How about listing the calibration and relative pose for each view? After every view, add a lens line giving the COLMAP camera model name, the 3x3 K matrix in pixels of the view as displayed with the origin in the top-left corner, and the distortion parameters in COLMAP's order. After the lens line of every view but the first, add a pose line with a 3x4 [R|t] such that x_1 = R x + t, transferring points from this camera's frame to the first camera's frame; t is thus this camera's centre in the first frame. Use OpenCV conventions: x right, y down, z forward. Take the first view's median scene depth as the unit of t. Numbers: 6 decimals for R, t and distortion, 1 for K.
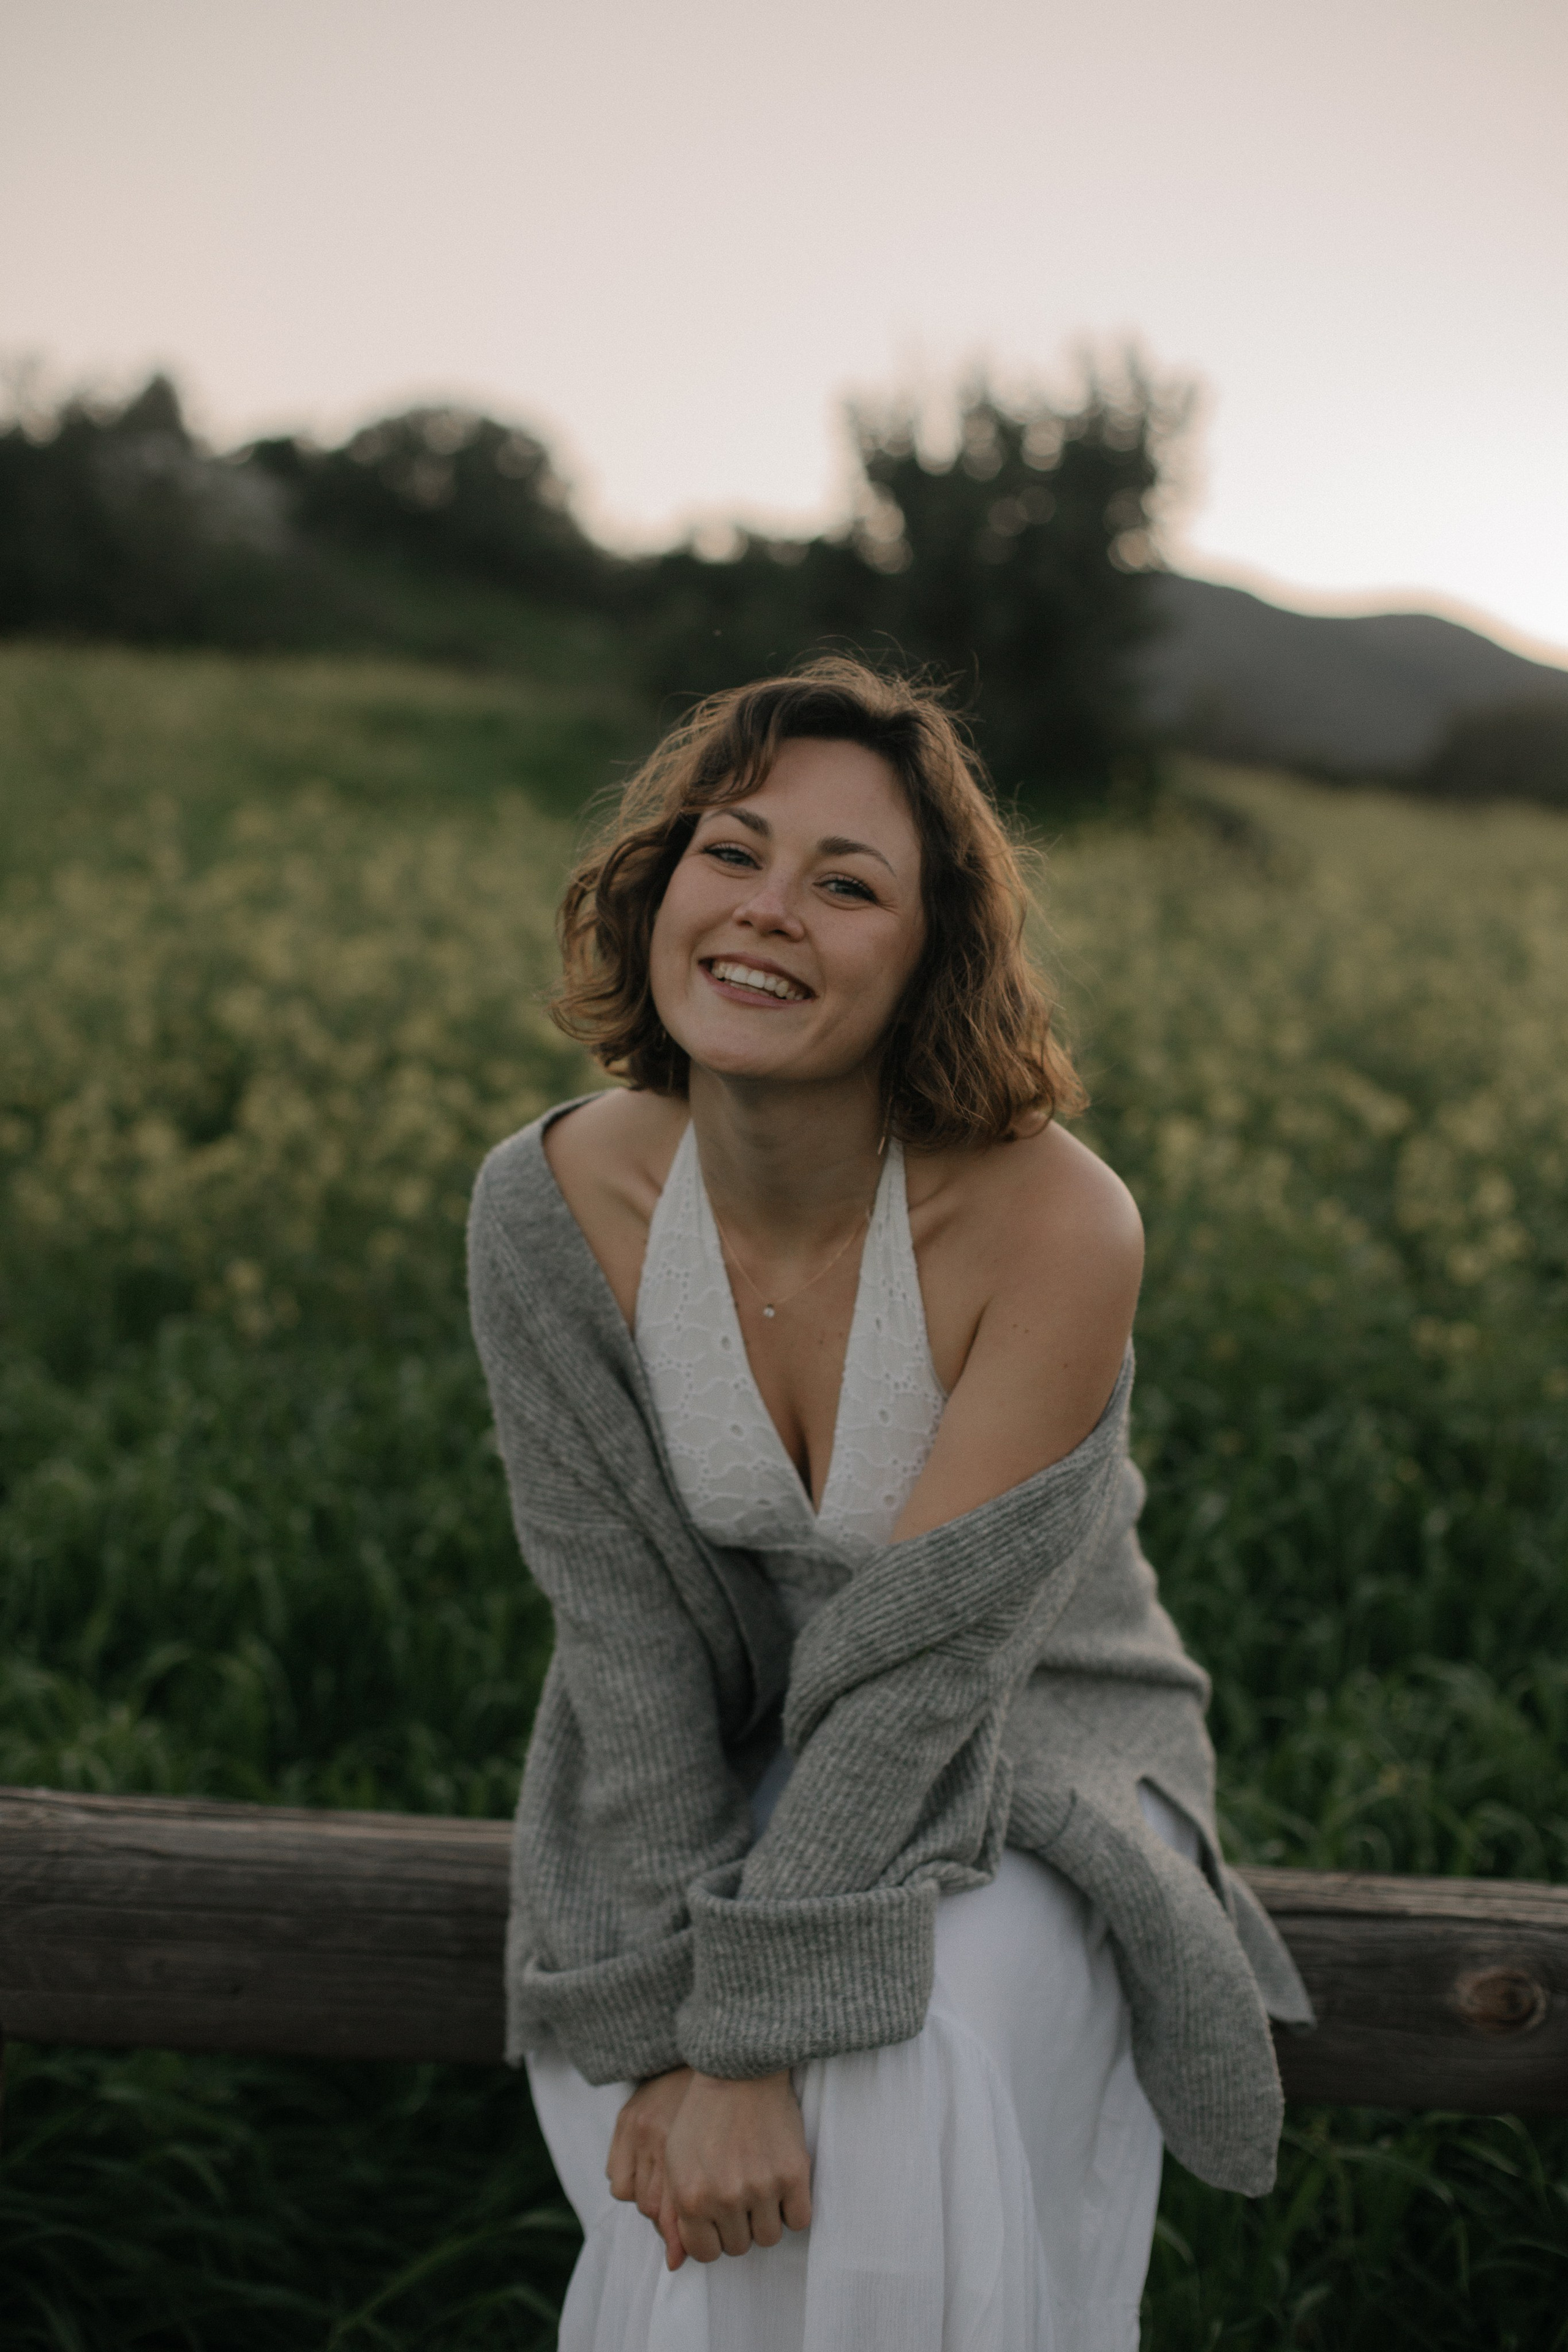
lens RADIAL K [[3356.8, 0, 784.0], [0, 3356.8, 1176.0], [0, 0, 1]] dist [-0.159834, 0.074612]
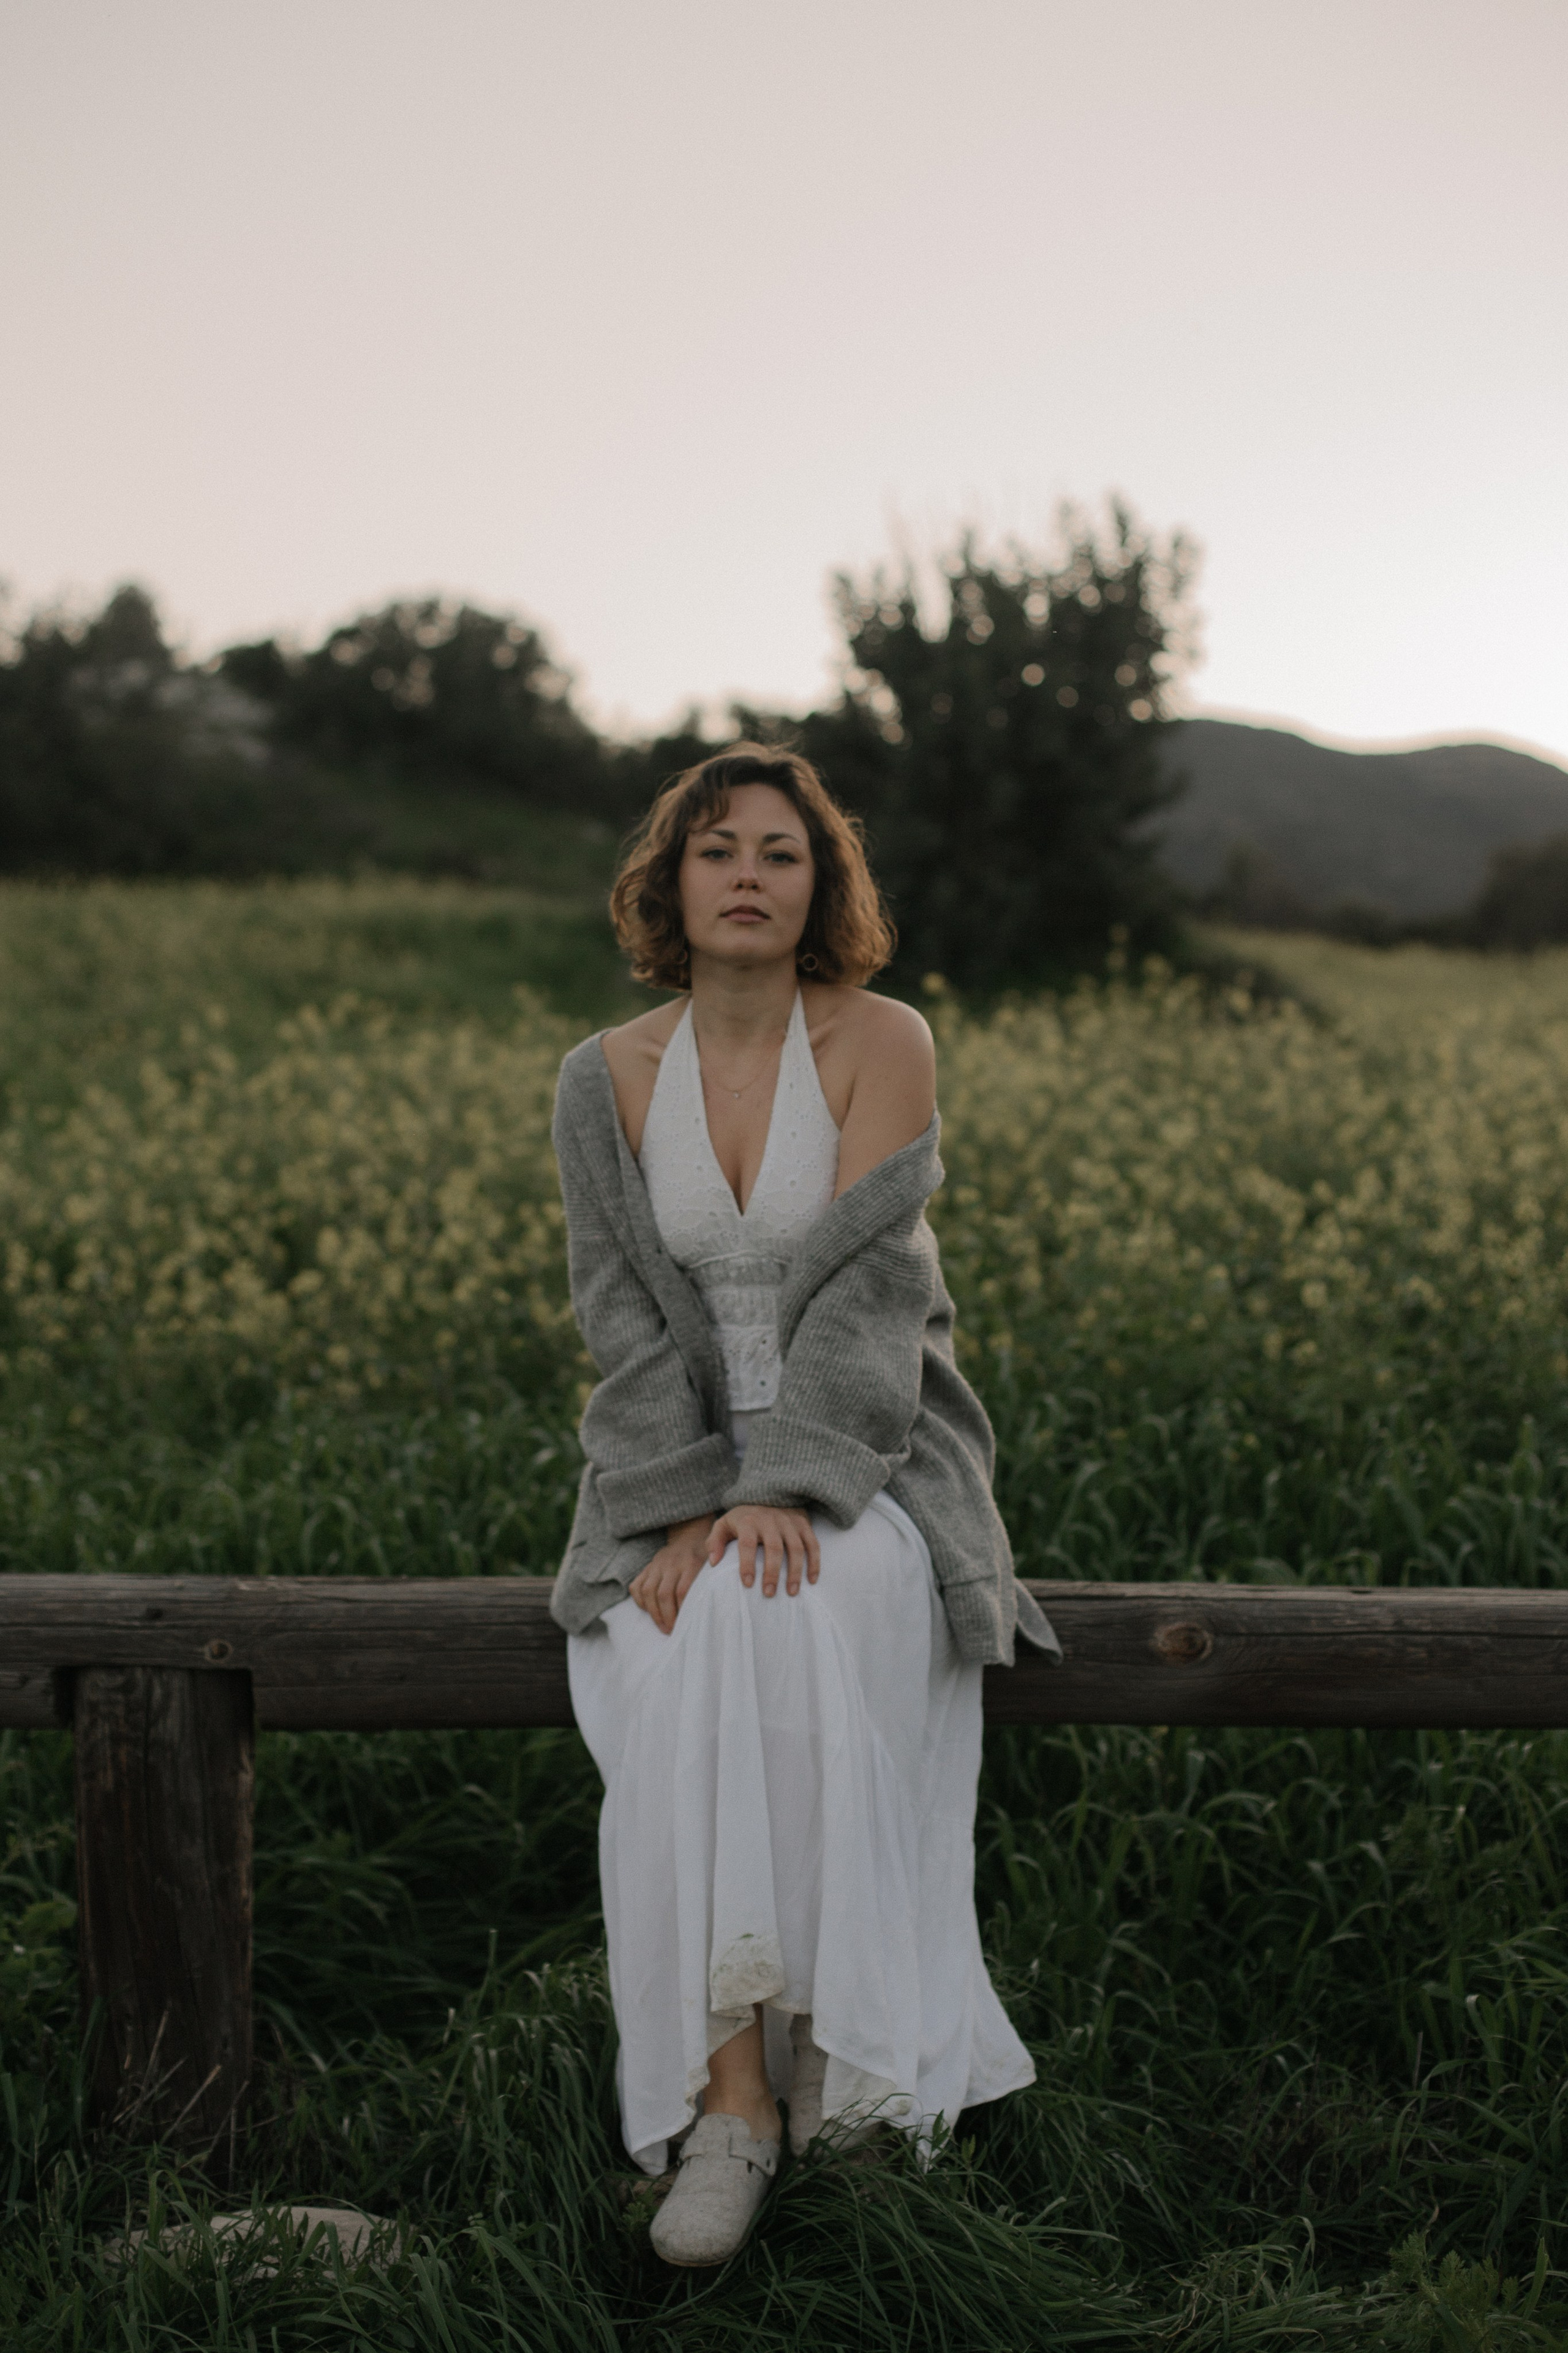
lens RADIAL K [[3586.8, 0, 784.0], [0, 3586.8, 1176.5], [0, 0, 1]] dist [-0.162902, 0.067392]
pose [[0.997890, -0.064090, -0.010420, 0.030398], [0.063338, 0.996119, -0.061115, 0.064362], [0.014296, 0.060326, 0.998076, -0.413463]]
